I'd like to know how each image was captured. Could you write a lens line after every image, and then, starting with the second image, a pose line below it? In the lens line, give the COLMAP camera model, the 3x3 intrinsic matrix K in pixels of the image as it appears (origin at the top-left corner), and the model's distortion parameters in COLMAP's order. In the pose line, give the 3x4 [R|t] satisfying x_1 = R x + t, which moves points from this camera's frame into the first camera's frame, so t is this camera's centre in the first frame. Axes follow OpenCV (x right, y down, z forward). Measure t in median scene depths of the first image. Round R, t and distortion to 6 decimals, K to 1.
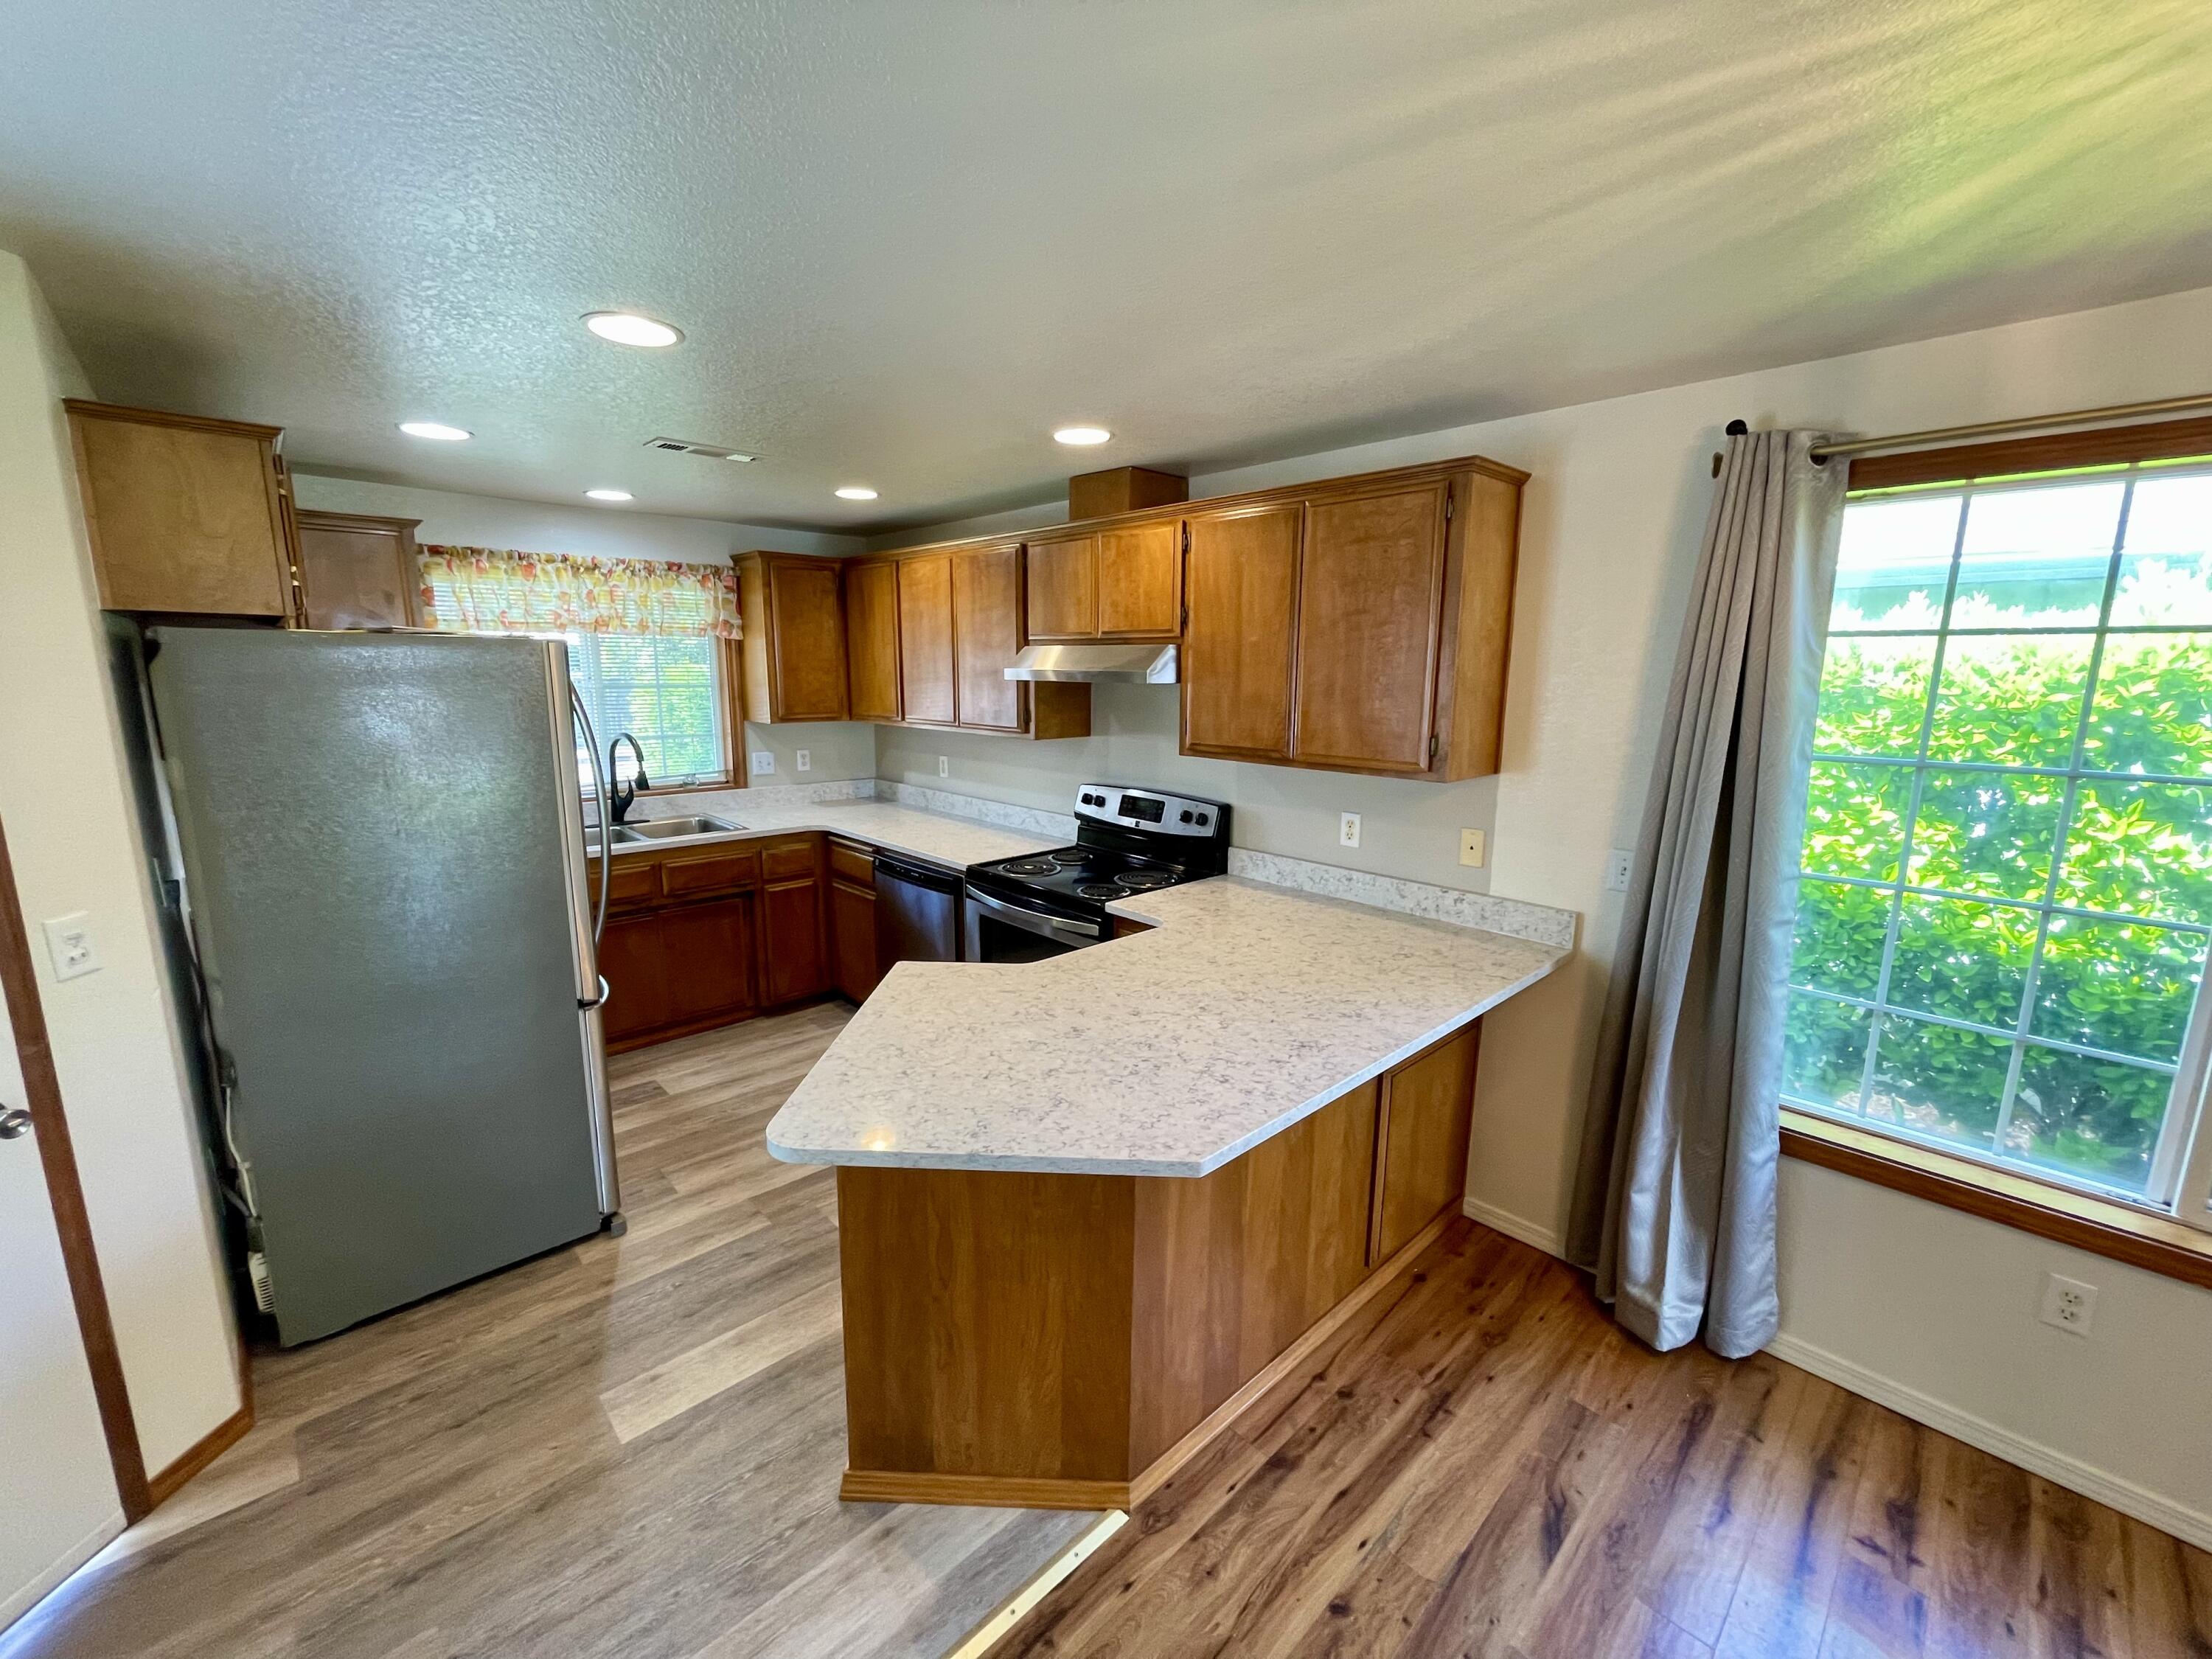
lens RADIAL K [[892.4, 0, 1102.0], [0, 892.4, 826.1], [0, 0, 1]] dist [-0.002402, 0.000414]
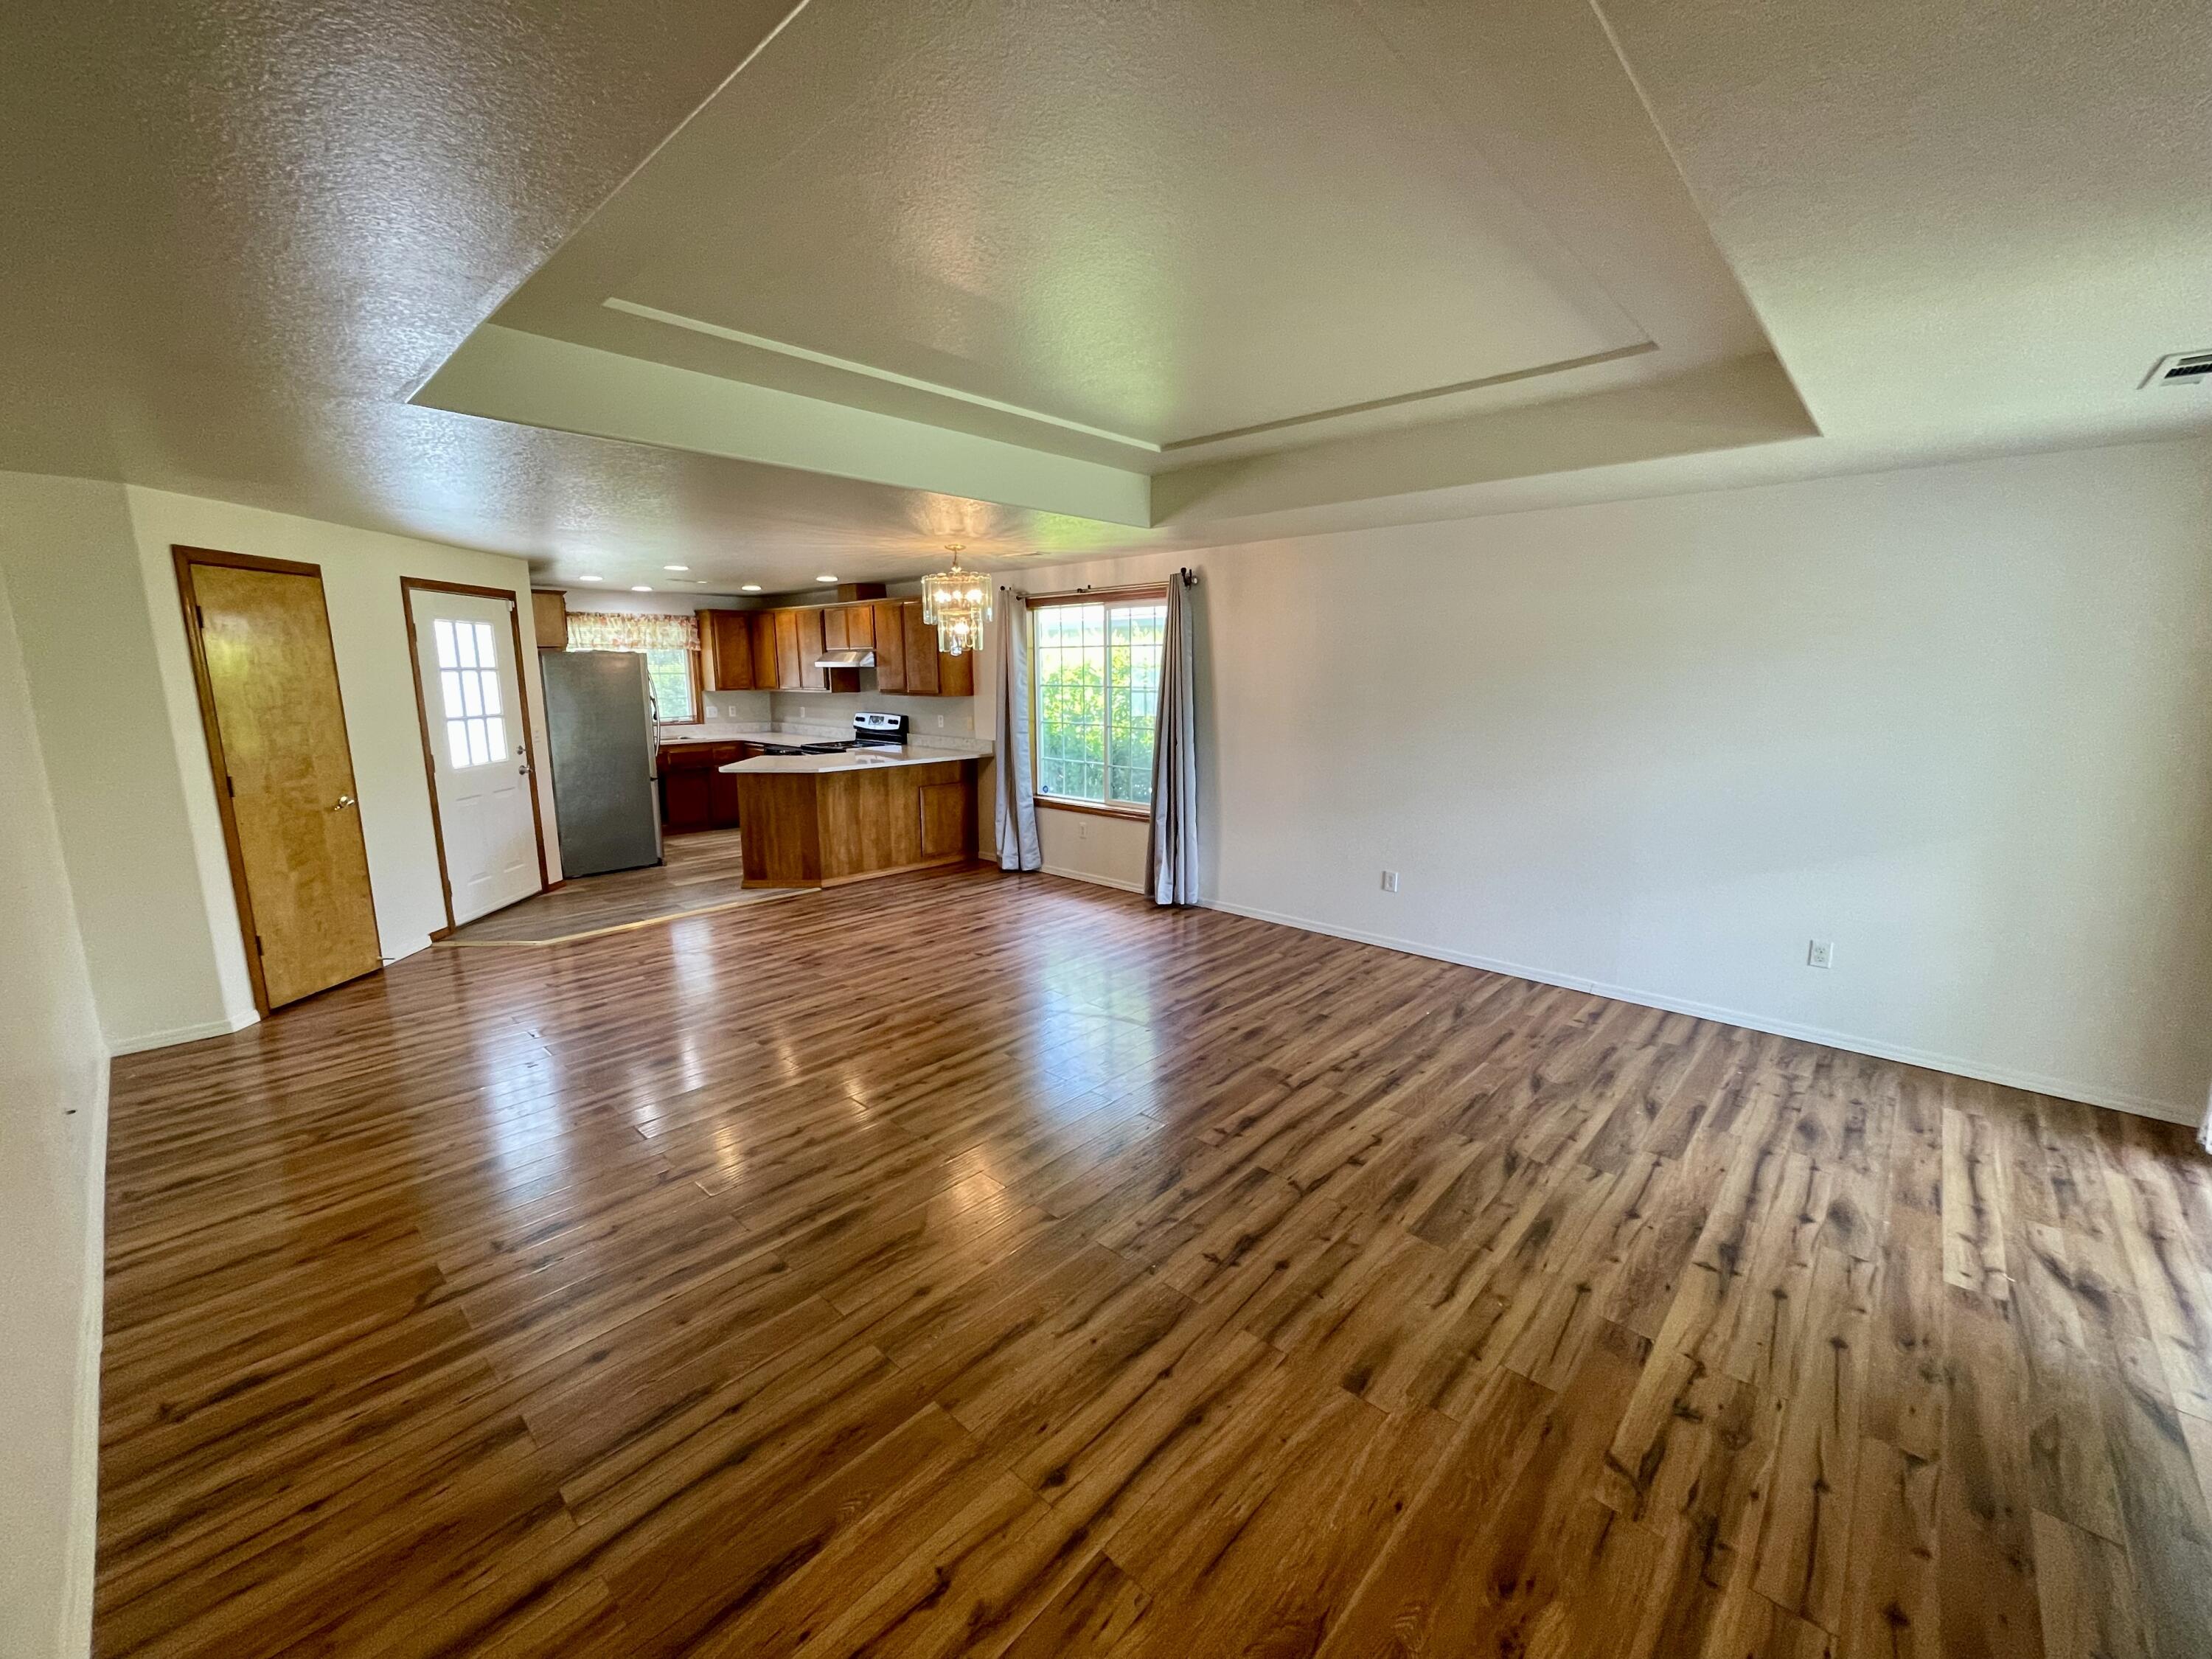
lens RADIAL K [[892.4, 0, 1093.7], [0, 892.4, 824.5], [0, 0, 1]] dist [-0.002402, 0.000414]
pose [[0.998520, -0.020623, 0.050328, 0.702018], [0.020946, 0.999763, -0.005899, 0.400045], [-0.050195, 0.006945, 0.998715, -1.971547]]
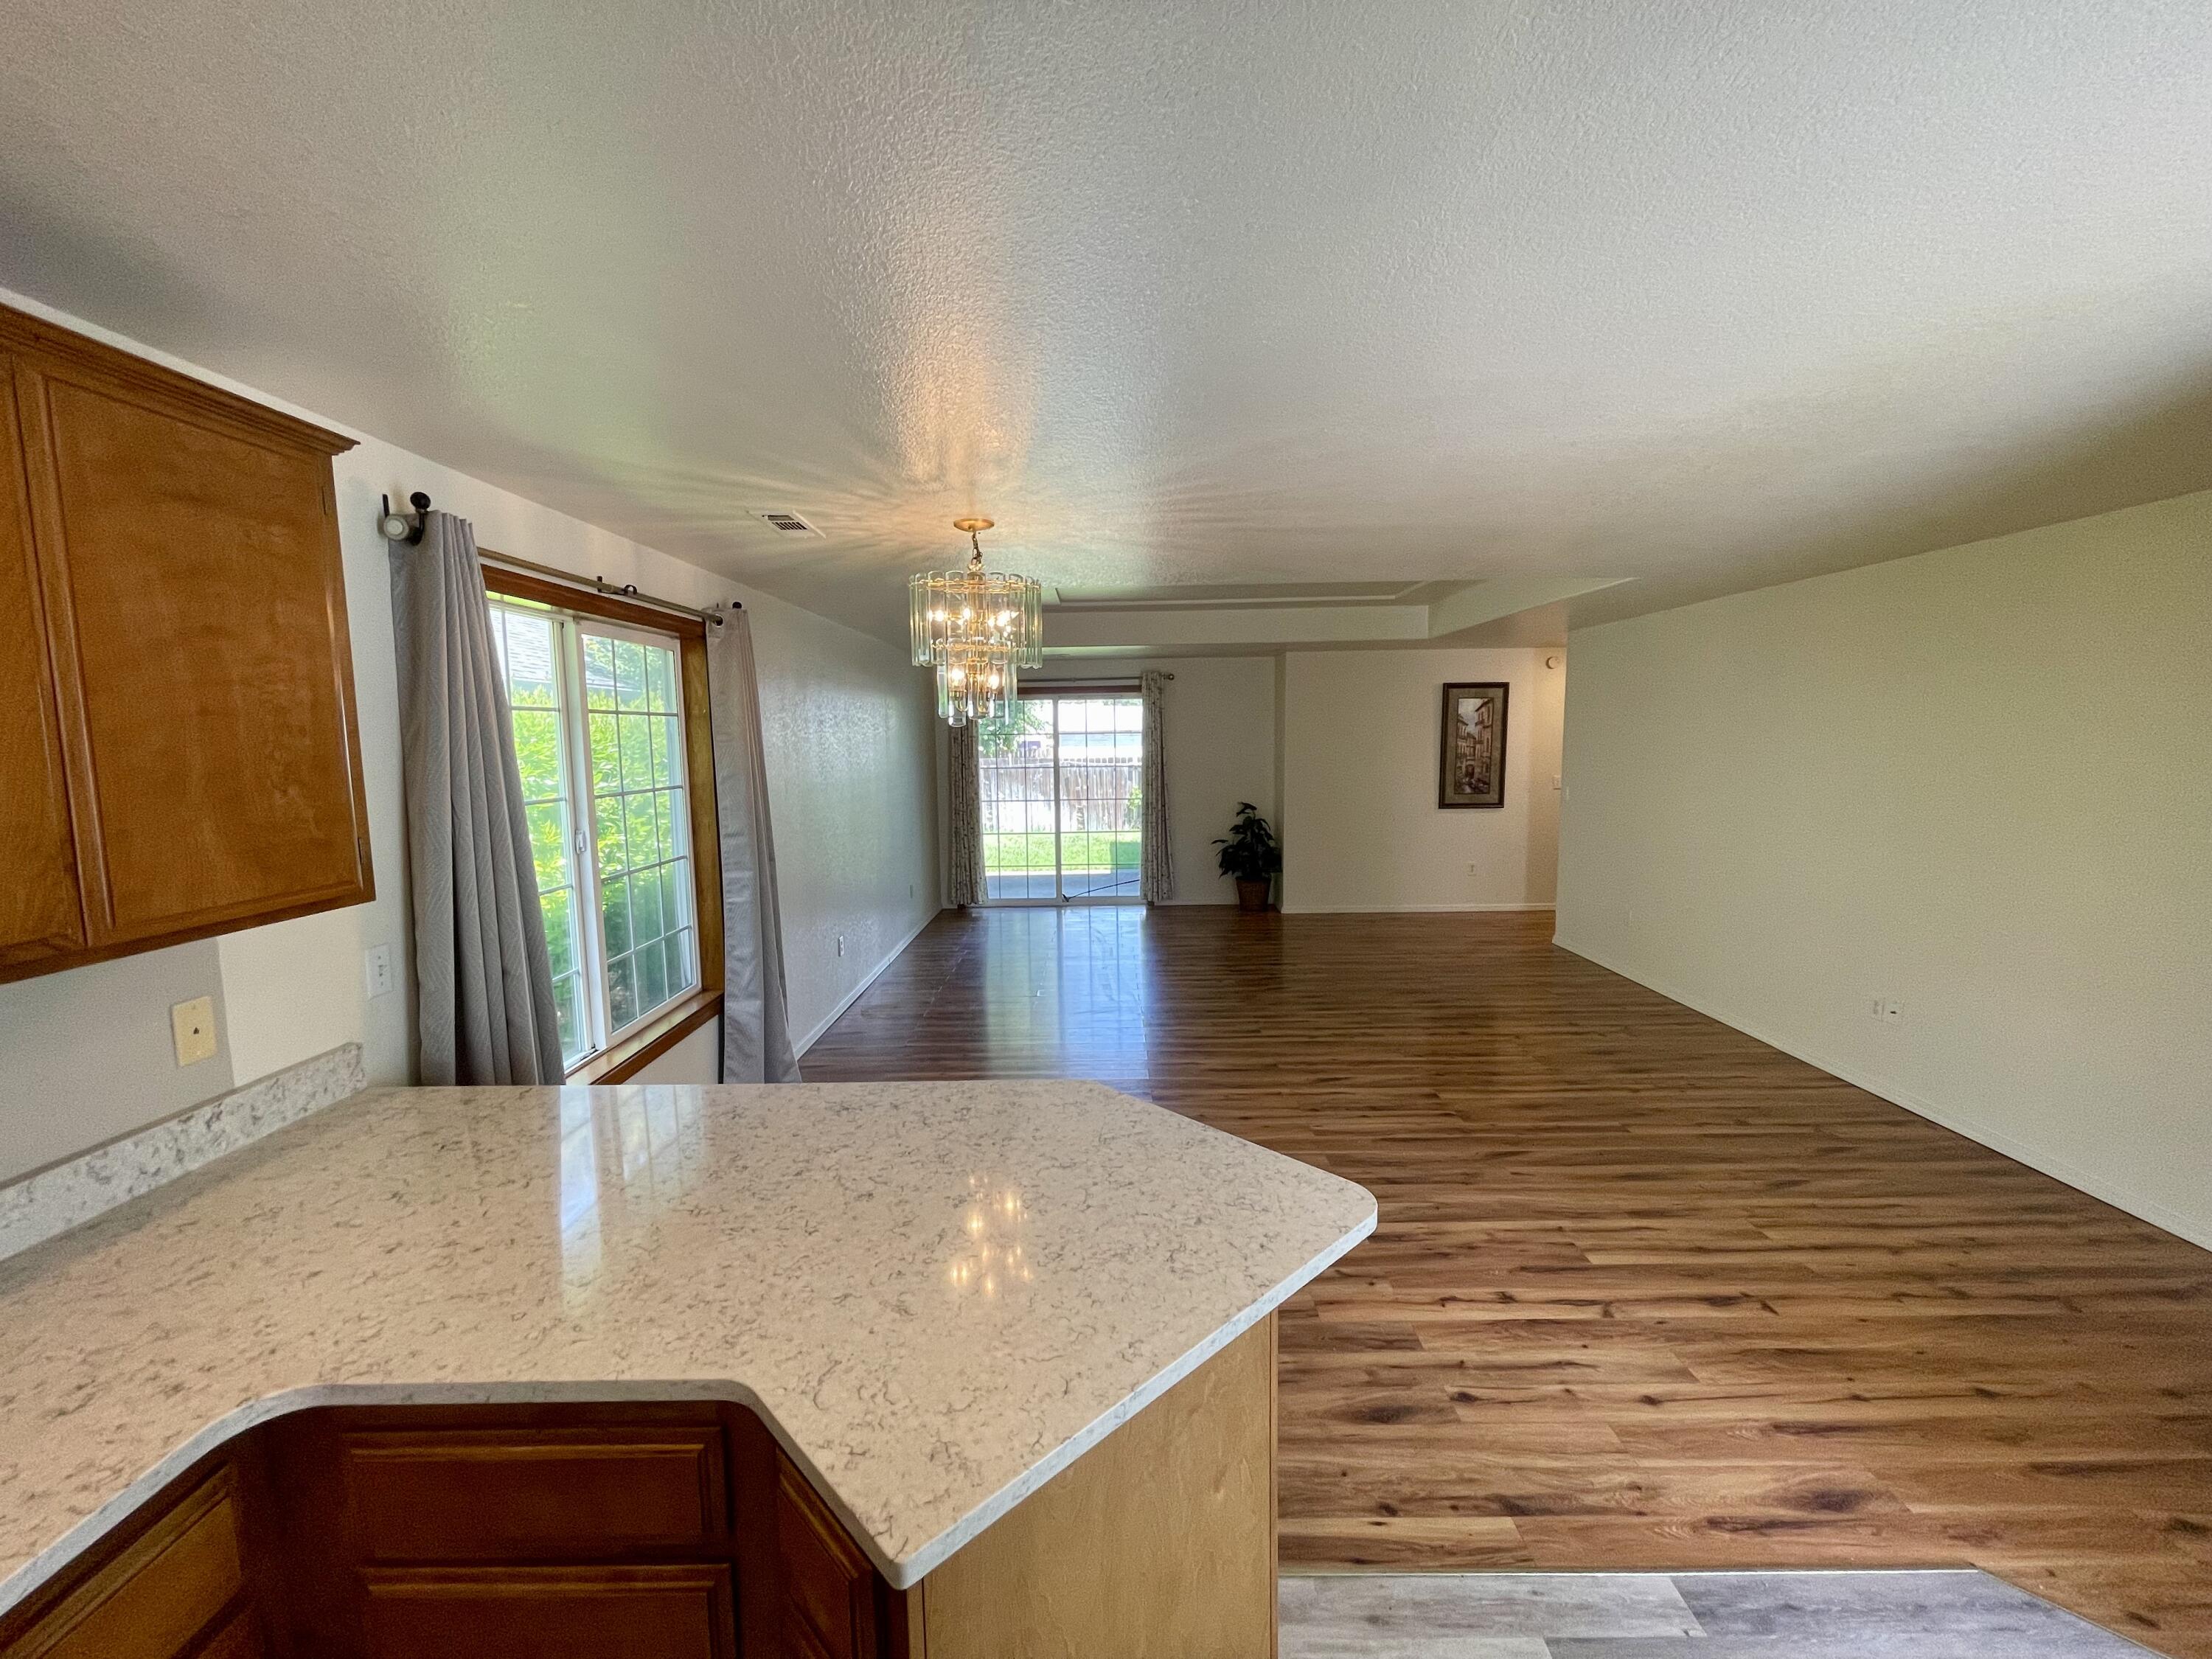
lens RADIAL K [[892.4, 0, 1099.7], [0, 892.4, 820.9], [0, 0, 1]] dist [-0.002402, 0.000414]
pose [[-0.715377, -0.067260, 0.695494, -0.469057], [0.134532, 0.963475, 0.231555, -0.183273], [-0.685665, 0.259215, -0.680199, 1.024878]]
